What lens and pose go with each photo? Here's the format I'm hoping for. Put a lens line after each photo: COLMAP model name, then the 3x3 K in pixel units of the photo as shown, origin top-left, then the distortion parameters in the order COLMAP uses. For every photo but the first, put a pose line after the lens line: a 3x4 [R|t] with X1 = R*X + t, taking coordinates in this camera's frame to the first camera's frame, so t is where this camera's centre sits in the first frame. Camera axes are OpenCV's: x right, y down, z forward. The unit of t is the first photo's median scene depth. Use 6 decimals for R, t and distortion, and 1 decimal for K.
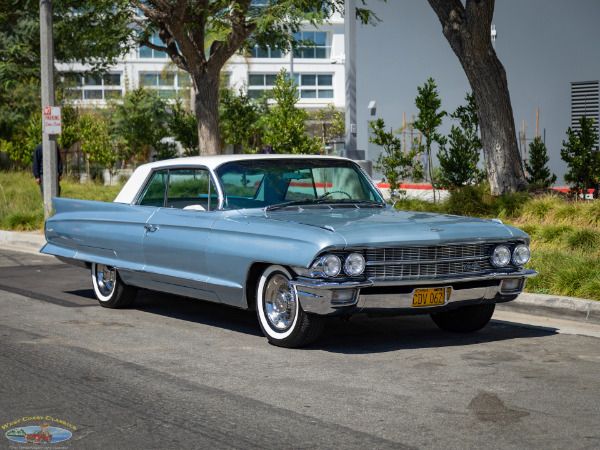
lens RADIAL K [[1609.6, 0, 303.1], [0, 1609.6, 245.9], [0, 0, 1]] dist [0.076807, 0.473346]
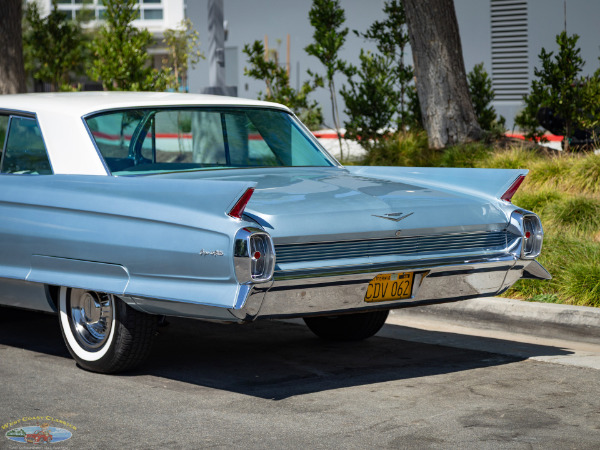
lens RADIAL K [[1913.5, 0, 288.7], [0, 1913.5, 224.9], [0, 0, 1]] dist [0.052753, -0.004944]
pose [[0.995358, -0.020440, 0.094044, -0.019560], [0.019329, 0.999732, 0.012707, -0.009506], [-0.094279, -0.010831, 0.995487, 0.173938]]
